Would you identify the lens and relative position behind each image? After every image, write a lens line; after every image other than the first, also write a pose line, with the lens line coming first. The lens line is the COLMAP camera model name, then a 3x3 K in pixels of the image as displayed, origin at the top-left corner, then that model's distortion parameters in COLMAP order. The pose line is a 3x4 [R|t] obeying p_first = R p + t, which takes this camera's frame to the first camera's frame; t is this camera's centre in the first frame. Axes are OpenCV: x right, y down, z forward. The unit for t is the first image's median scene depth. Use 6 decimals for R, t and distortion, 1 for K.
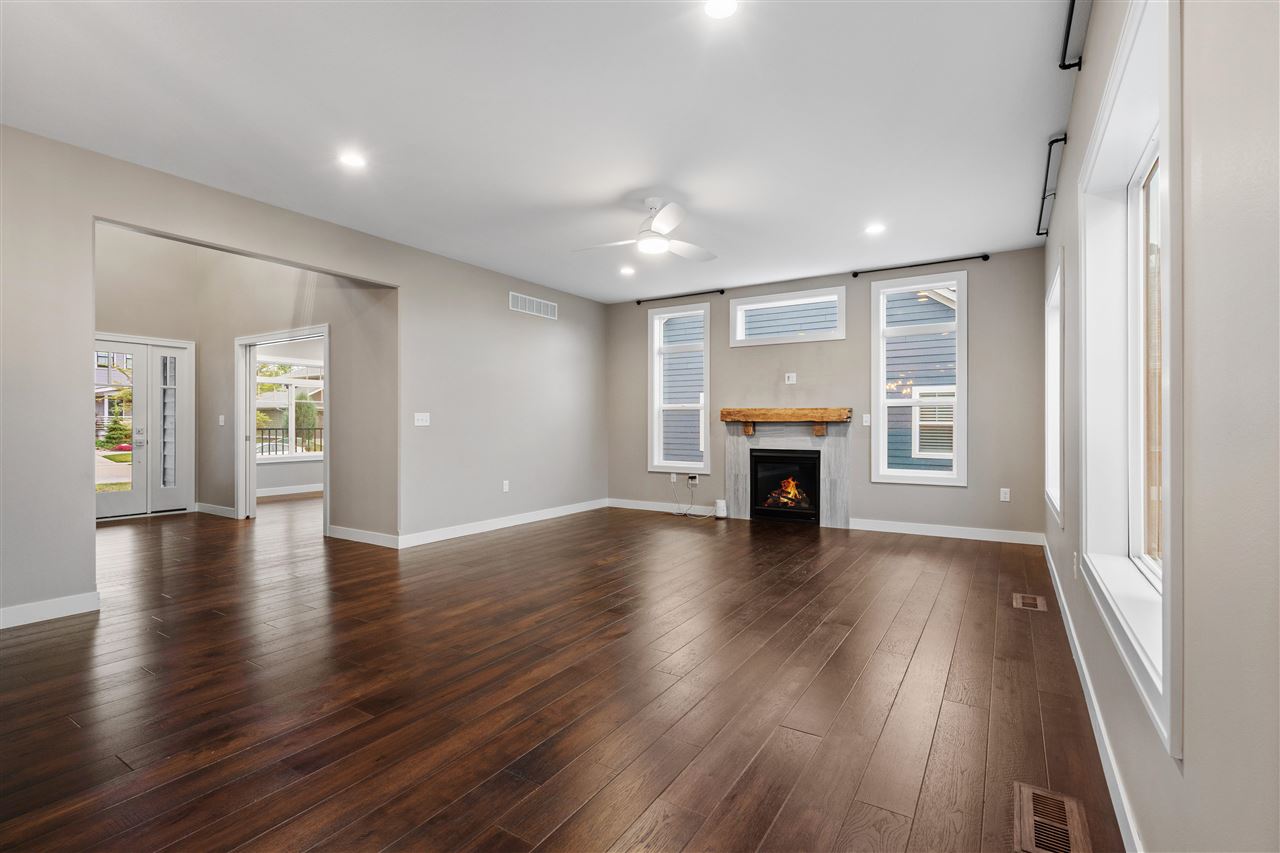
lens RADIAL K [[585.2, 0, 641.6], [0, 585.2, 423.6], [0, 0, 1]] dist [-0.001379, 0.000592]
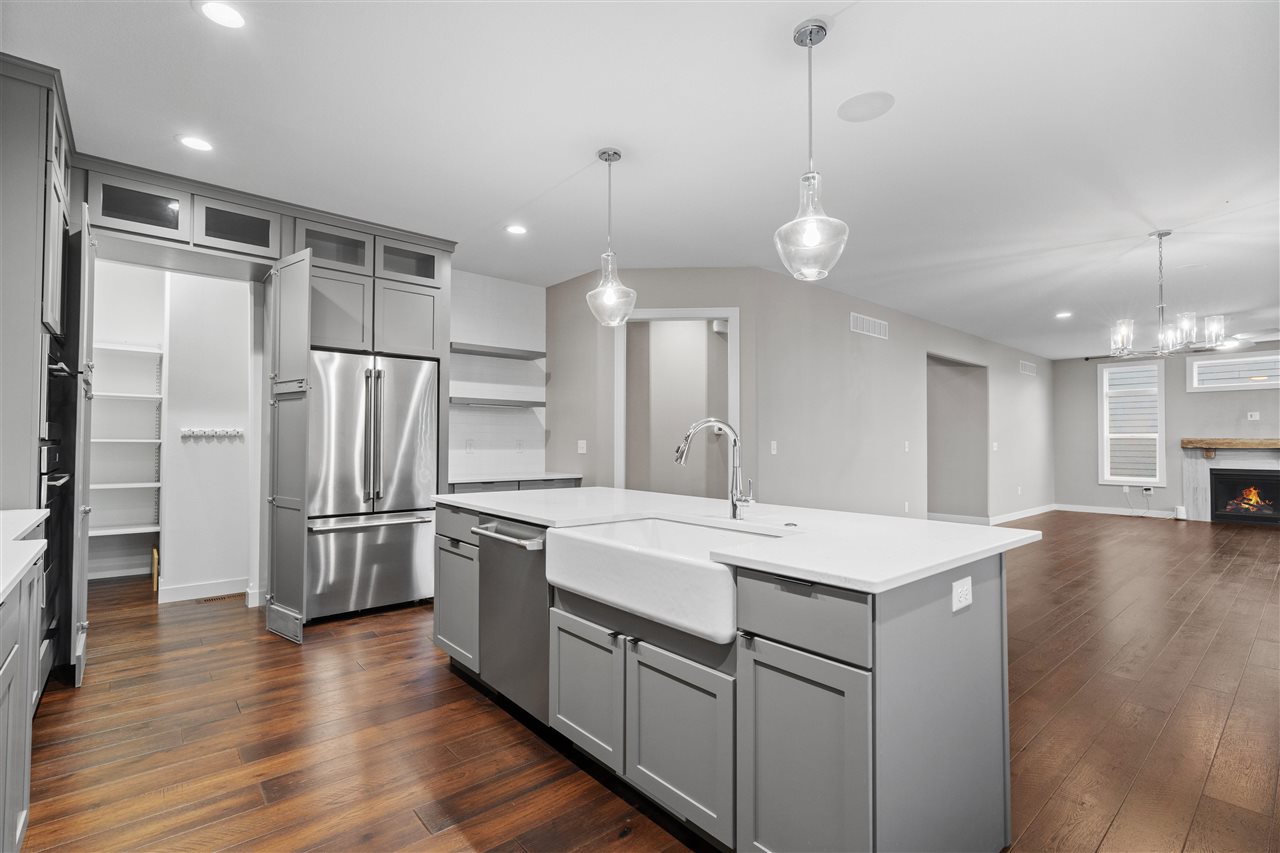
lens RADIAL K [[585.2, 0, 639.2], [0, 585.2, 432.6], [0, 0, 1]] dist [-0.001379, 0.000592]
pose [[0.954788, -0.003740, -0.297264, -0.665066], [-0.001626, 0.999840, -0.017801, -0.012786], [0.297283, 0.017480, 0.954629, -0.668930]]
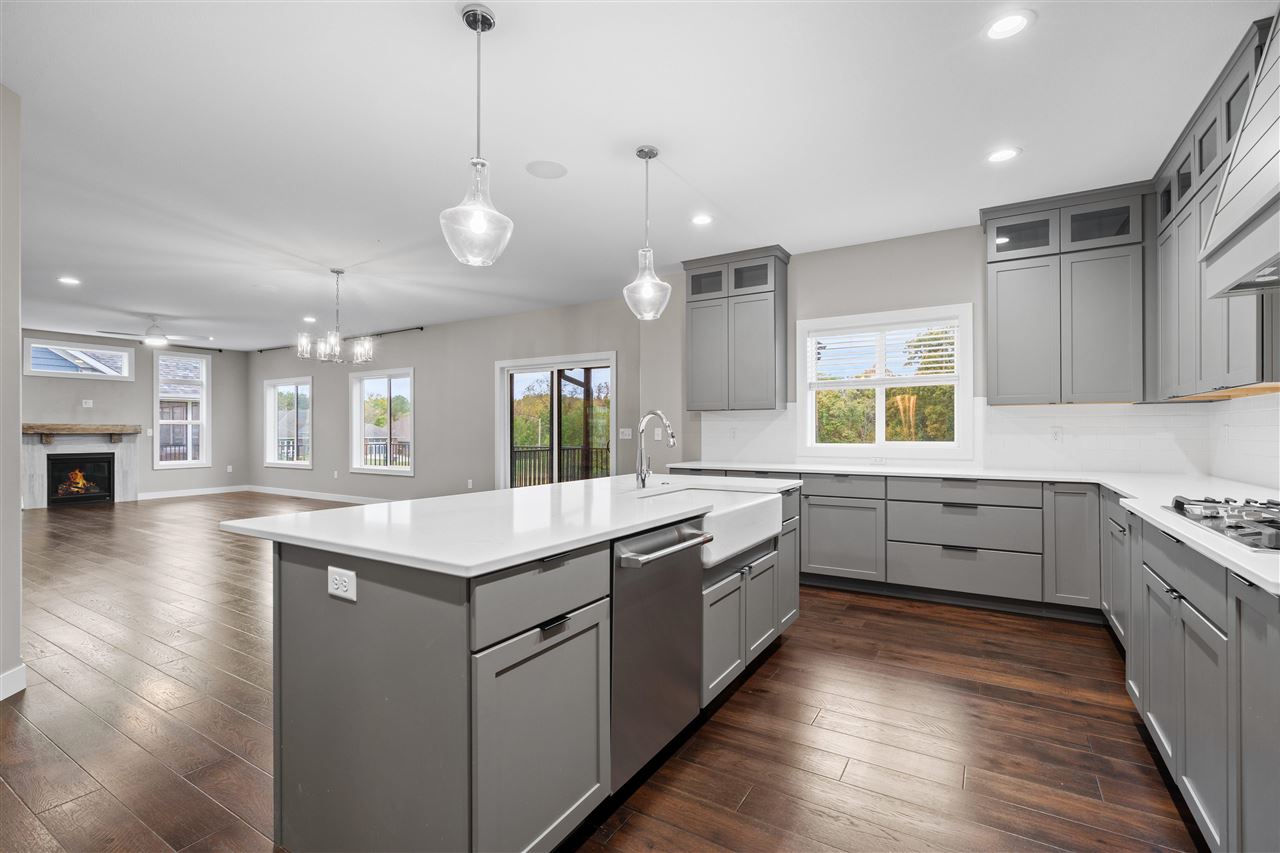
lens RADIAL K [[585.2, 0, 634.4], [0, 585.2, 427.5], [0, 0, 1]] dist [-0.001379, 0.000592]
pose [[-0.006789, 0.003272, 0.999972, -1.150223], [-0.000405, 0.999995, -0.003275, -0.013298], [-0.999977, -0.000427, -0.006788, -0.322556]]
